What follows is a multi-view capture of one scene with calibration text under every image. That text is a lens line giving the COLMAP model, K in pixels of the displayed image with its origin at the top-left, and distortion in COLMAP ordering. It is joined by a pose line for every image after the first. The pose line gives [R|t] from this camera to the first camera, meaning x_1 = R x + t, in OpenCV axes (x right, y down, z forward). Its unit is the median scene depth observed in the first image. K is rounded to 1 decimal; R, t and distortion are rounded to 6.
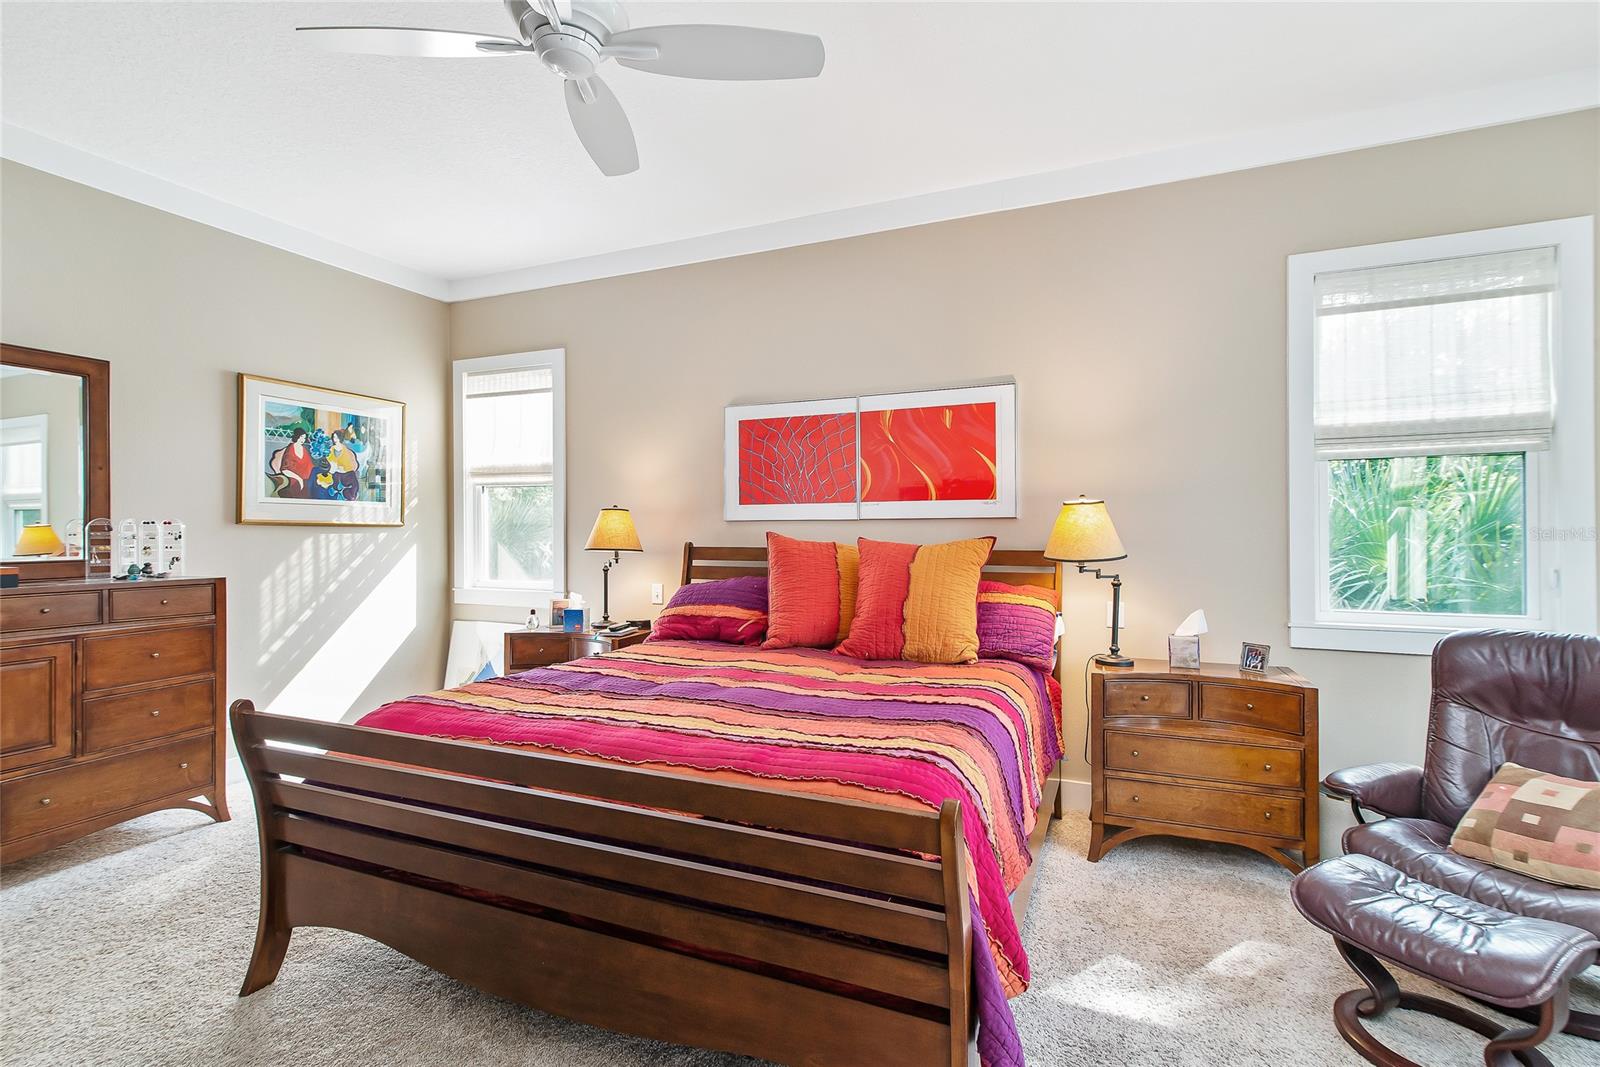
lens RADIAL K [[715.0, 0, 800.0], [0, 715.0, 533.5], [0, 0, 1]] dist [0.013439, 0.000024]
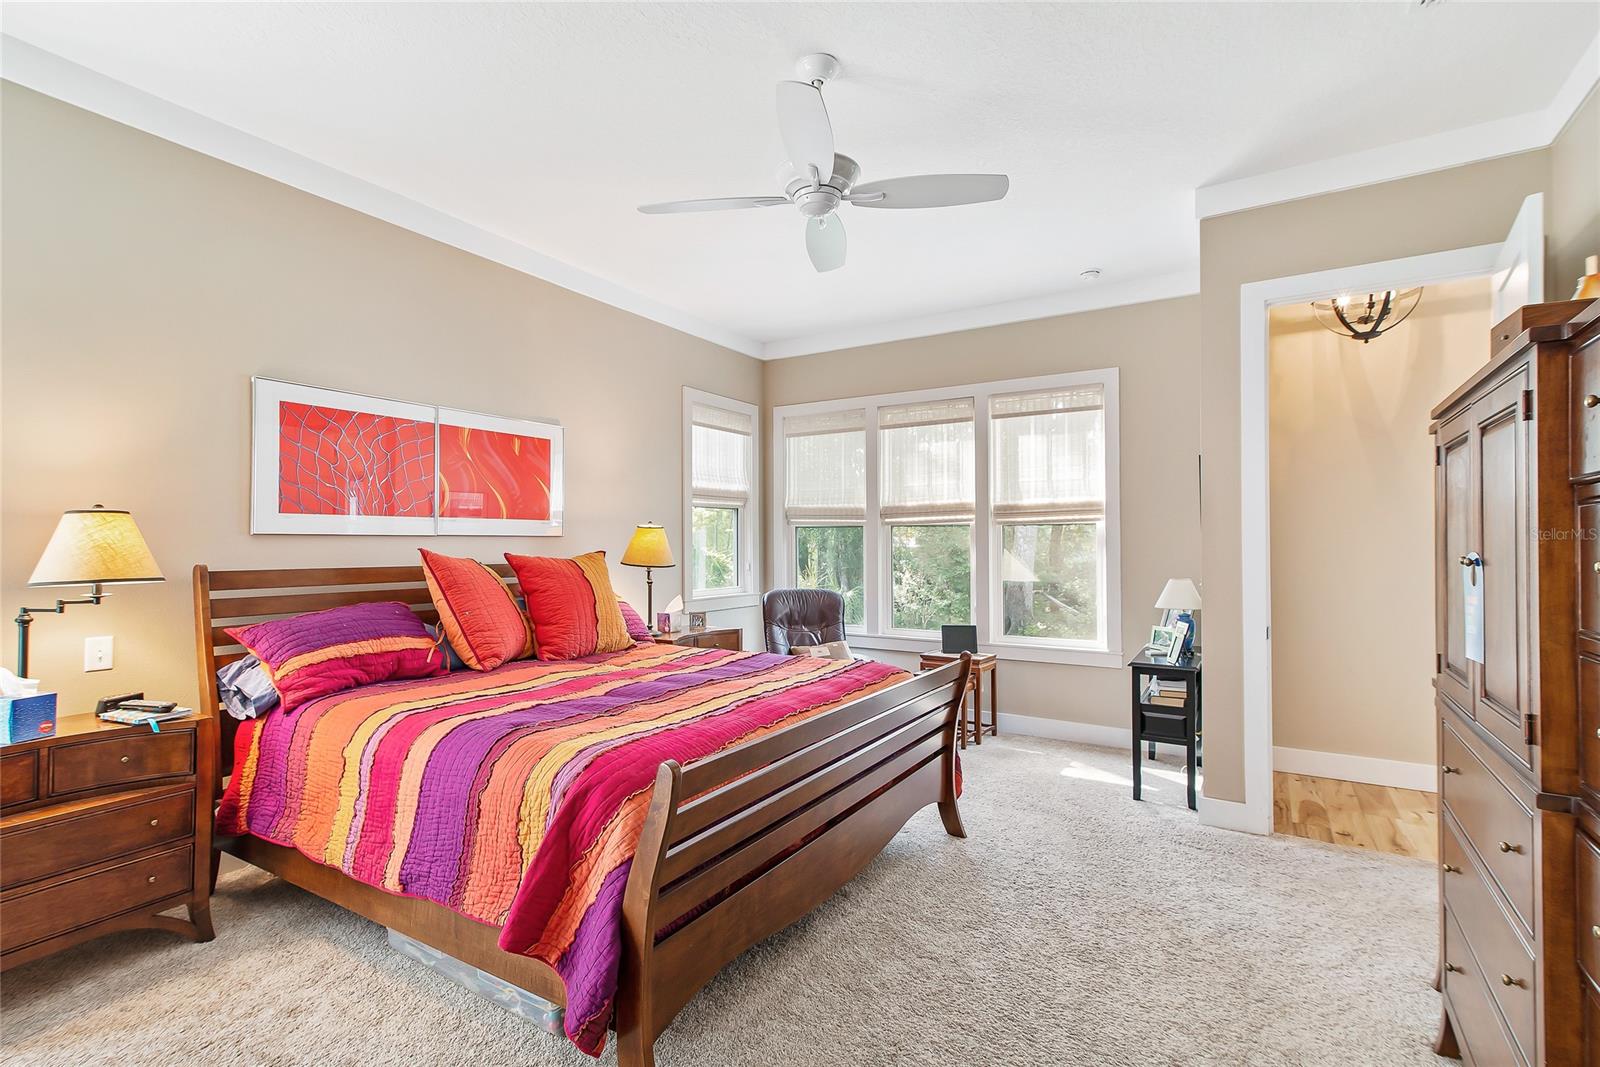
lens RADIAL K [[754.4, 0, 800.0], [0, 754.4, 533.5], [0, 0, 1]] dist [0.015386, -0.000527]
pose [[0.143616, 0.012750, 0.989551, -0.893431], [0.000529, 0.999916, -0.012960, -0.008777], [-0.989633, 0.002384, 0.143597, 0.394599]]
